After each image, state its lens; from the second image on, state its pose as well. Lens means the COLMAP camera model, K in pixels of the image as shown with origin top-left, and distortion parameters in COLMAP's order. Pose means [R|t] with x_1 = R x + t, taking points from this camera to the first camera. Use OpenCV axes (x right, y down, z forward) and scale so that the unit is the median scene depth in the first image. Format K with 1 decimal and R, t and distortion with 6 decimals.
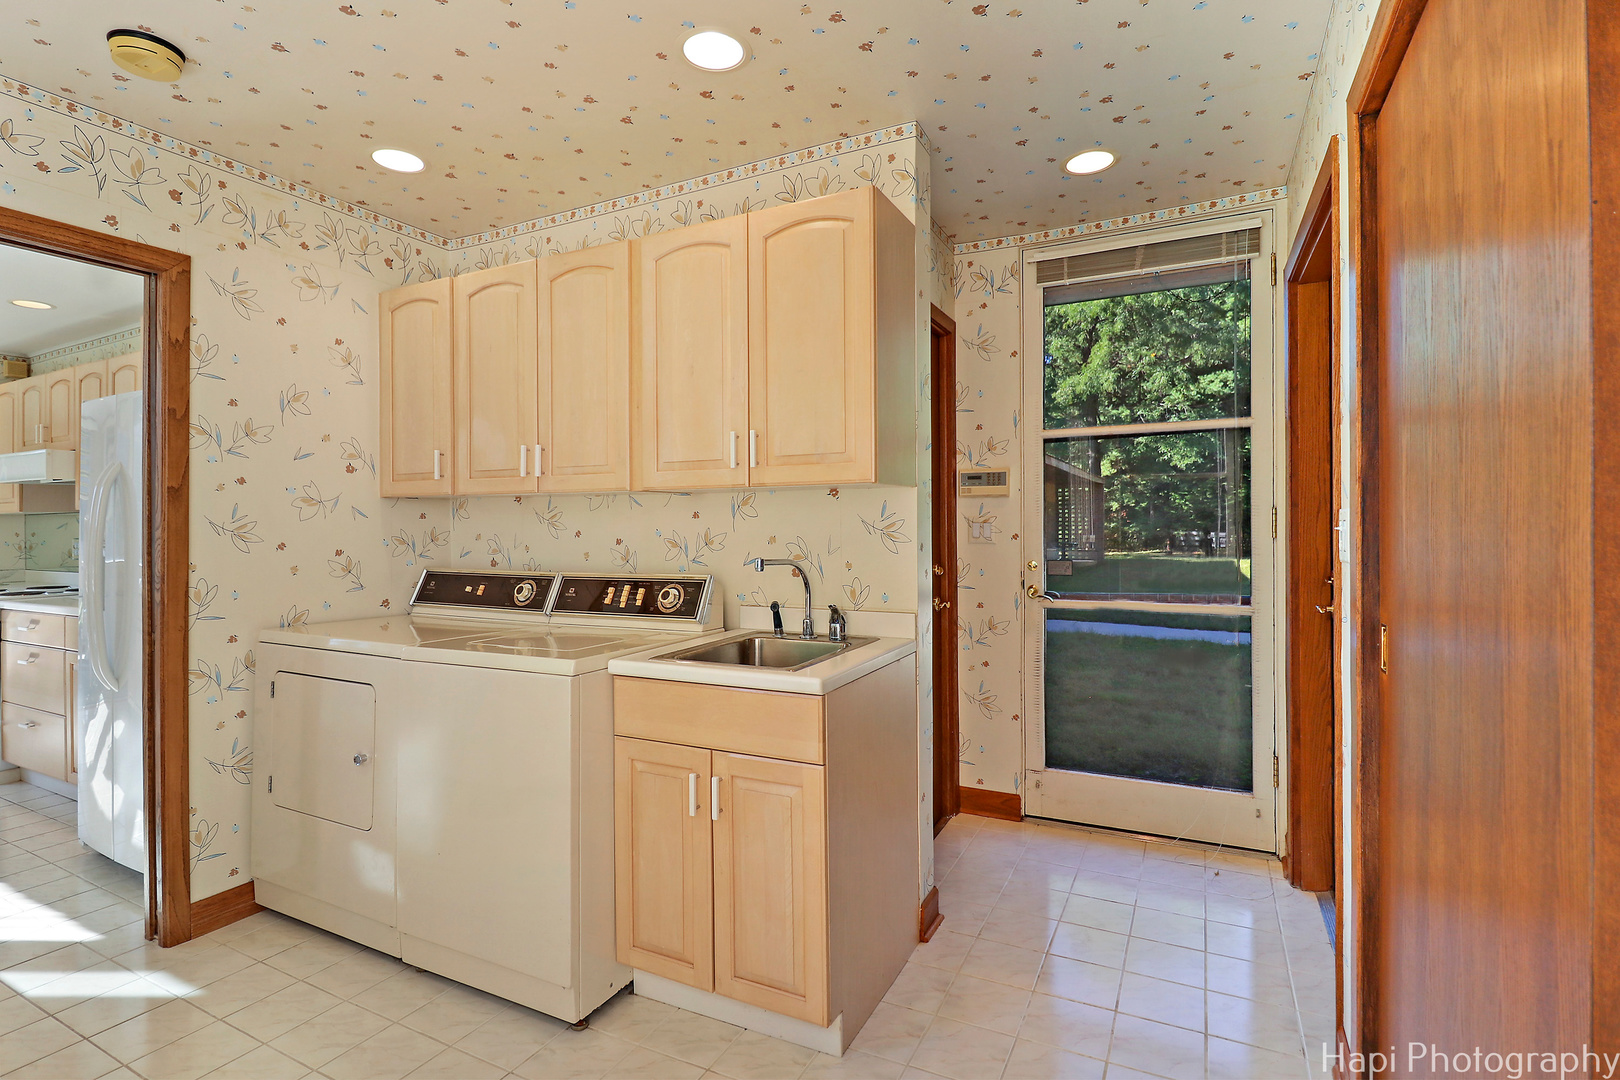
lens RADIAL K [[778.1, 0, 803.7], [0, 778.1, 541.6], [0, 0, 1]] dist [-0.002335, -0.000831]
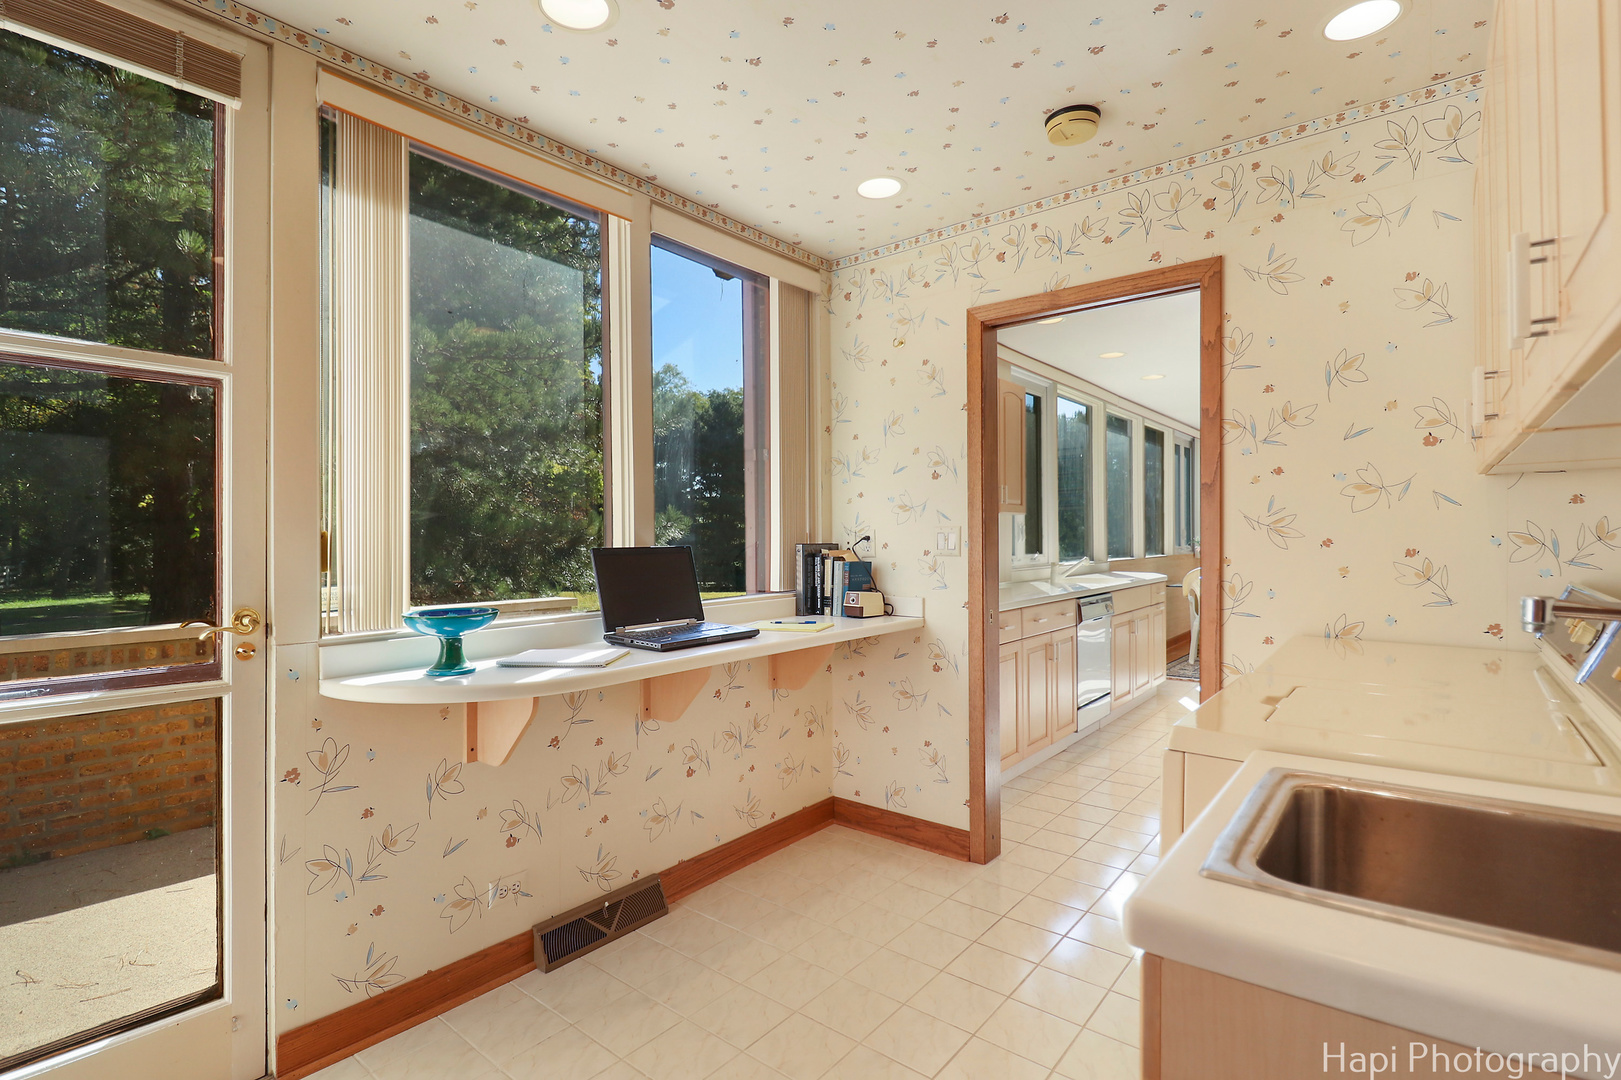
lens RADIAL K [[778.6, 0, 771.8], [0, 778.6, 502.7], [0, 0, 1]] dist [-0.002335, -0.000831]
pose [[-0.225414, -0.021746, -0.974020, 0.323562], [-0.000629, 0.999754, -0.022175, -0.019973], [0.974263, -0.004386, -0.225372, 0.640990]]
